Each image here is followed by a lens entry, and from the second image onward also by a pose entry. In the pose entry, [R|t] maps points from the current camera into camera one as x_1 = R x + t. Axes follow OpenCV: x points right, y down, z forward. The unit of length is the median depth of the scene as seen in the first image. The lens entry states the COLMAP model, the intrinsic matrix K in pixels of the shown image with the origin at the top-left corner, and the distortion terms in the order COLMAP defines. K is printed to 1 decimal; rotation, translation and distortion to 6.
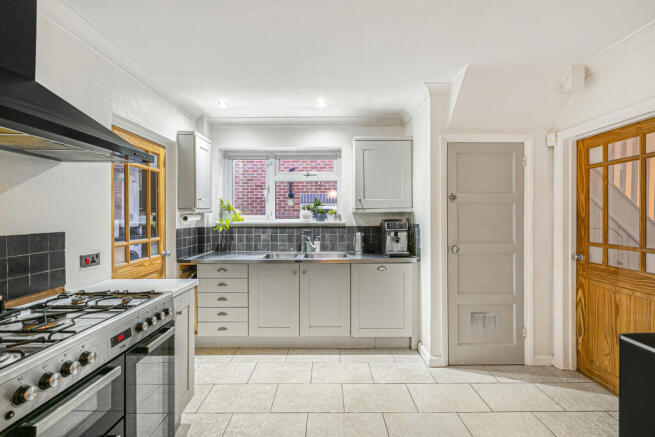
lens RADIAL K [[295.1, 0, 327.0], [0, 295.1, 216.5], [0, 0, 1]] dist [0.001494, -0.000074]
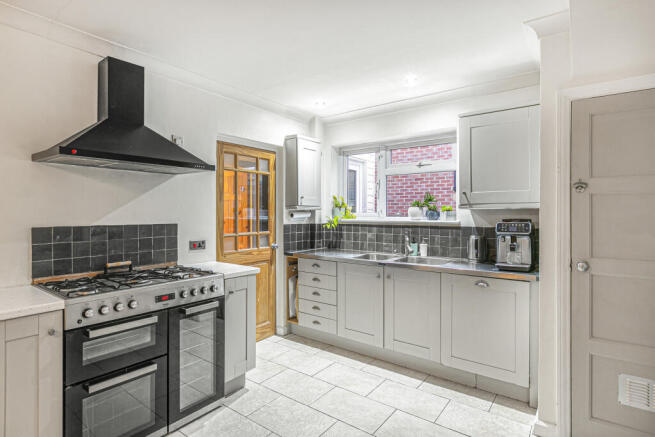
lens RADIAL K [[341.6, 0, 324.4], [0, 341.6, 214.5], [0, 0, 1]] dist [0.001461, 0.000464]
pose [[0.796291, 0.006256, -0.604882, 0.387274], [-0.005830, 0.999979, 0.002667, -0.000258], [0.604886, 0.001403, 0.796311, 0.064994]]
